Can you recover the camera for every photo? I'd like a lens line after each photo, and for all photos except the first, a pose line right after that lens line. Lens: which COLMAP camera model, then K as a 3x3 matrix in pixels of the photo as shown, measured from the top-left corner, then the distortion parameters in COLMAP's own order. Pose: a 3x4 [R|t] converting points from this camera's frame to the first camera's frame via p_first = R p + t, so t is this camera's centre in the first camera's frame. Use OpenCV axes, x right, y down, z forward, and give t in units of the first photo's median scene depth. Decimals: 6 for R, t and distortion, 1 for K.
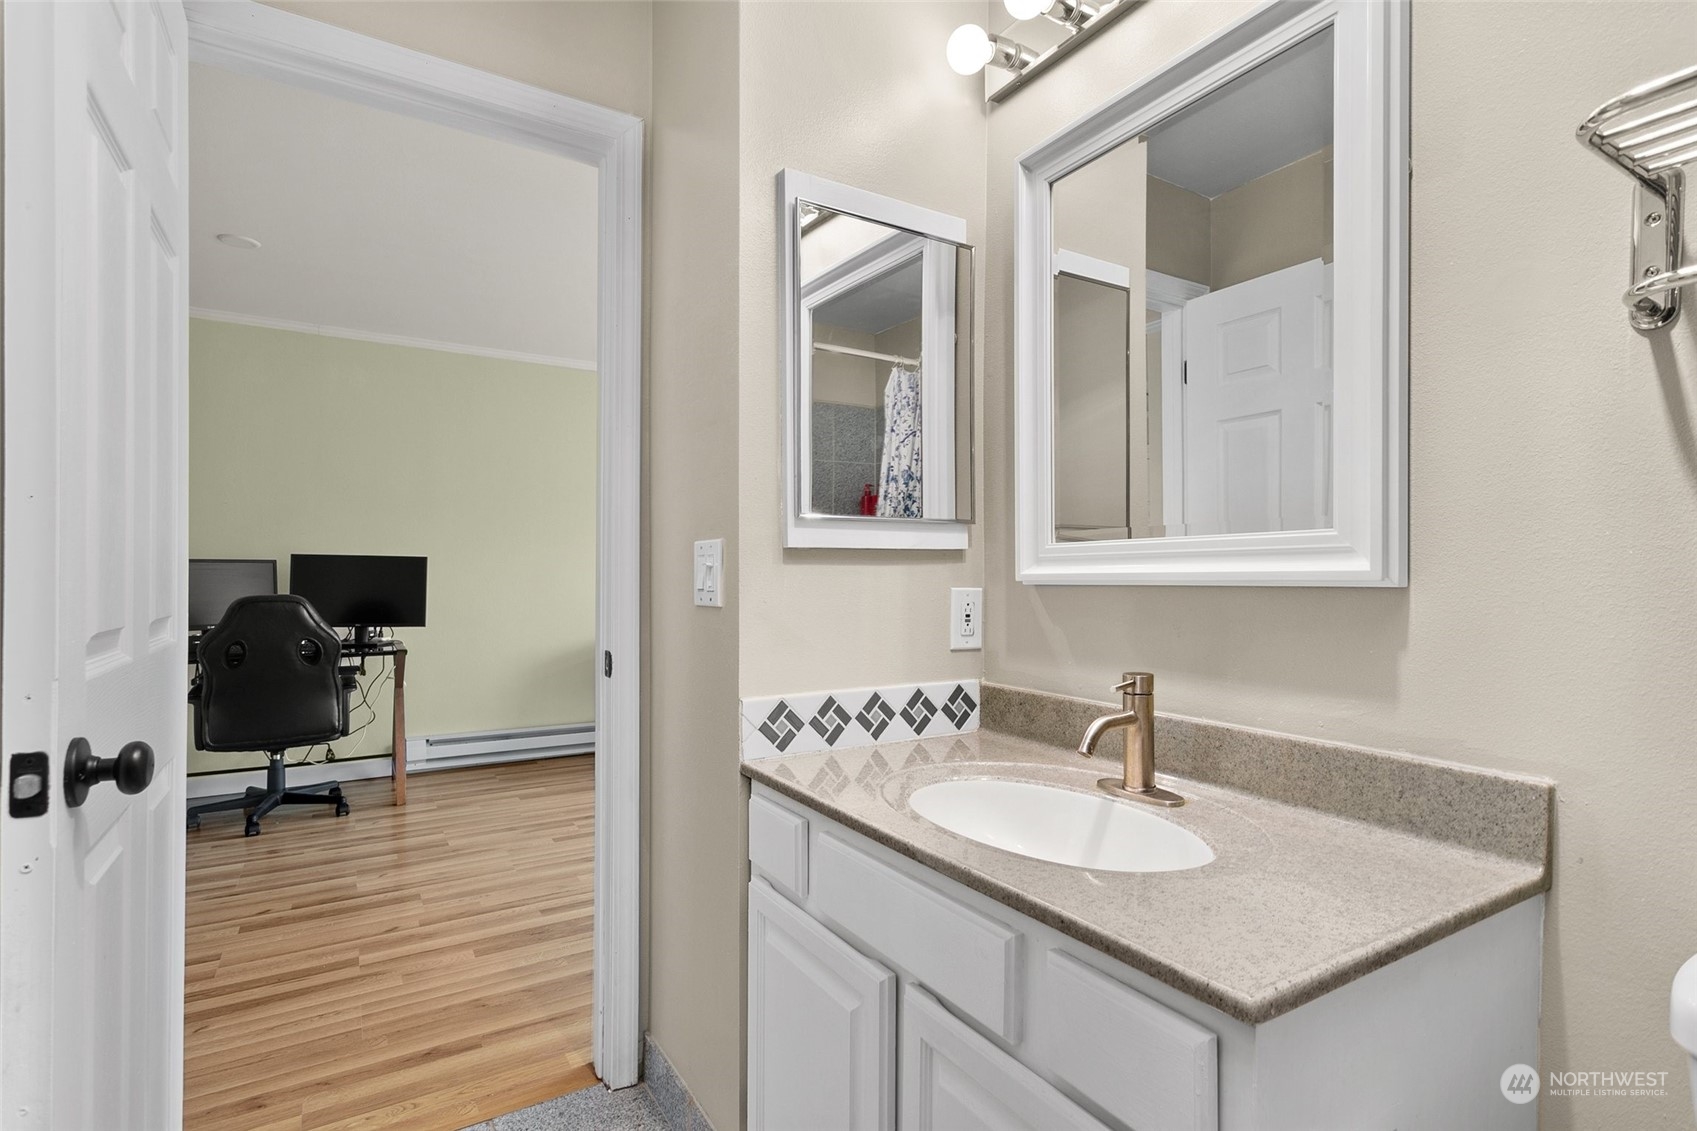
lens RADIAL K [[813.9, 0, 839.7], [0, 813.9, 574.9], [0, 0, 1]] dist [0.005537, 0.000069]
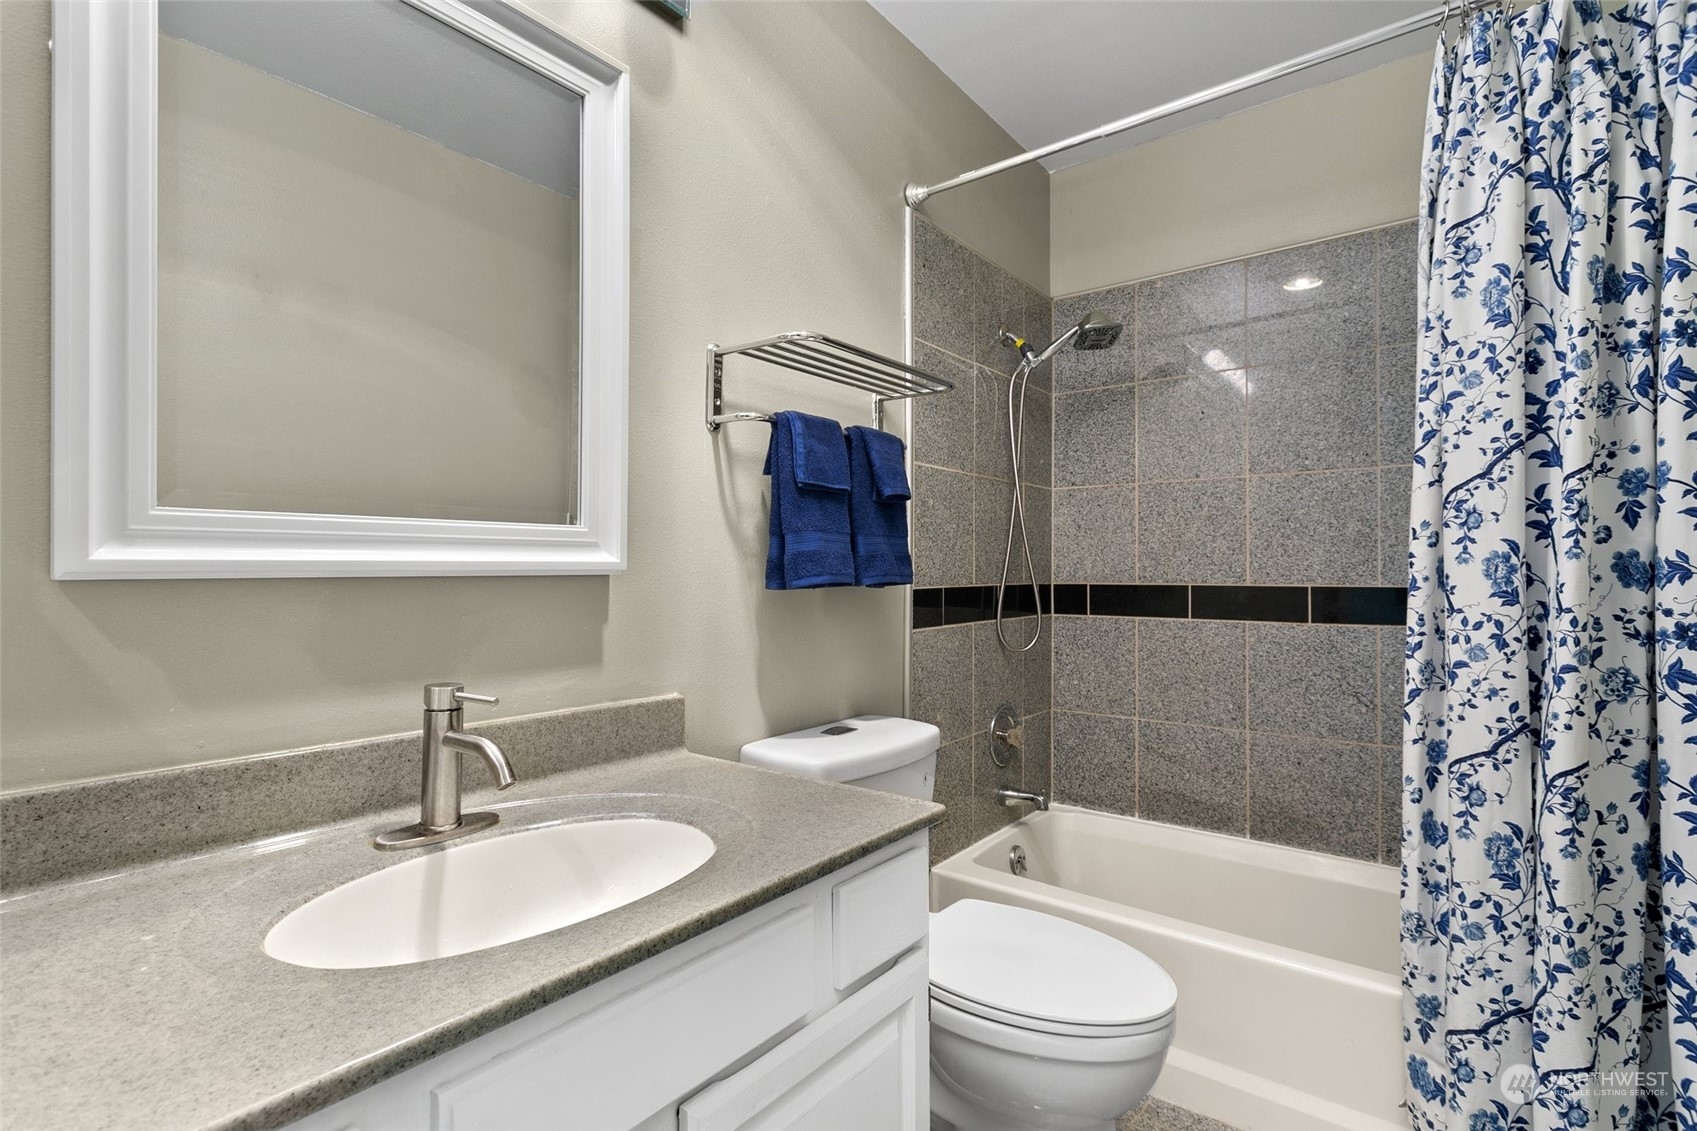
lens RADIAL K [[813.9, 0, 848.2], [0, 813.9, 560.4], [0, 0, 1]] dist [0.005537, 0.000069]
pose [[-0.349483, 0.005213, 0.936928, -0.624196], [-0.005841, 0.999953, -0.007742, 0.000588], [-0.936924, -0.008179, -0.349436, 1.042201]]
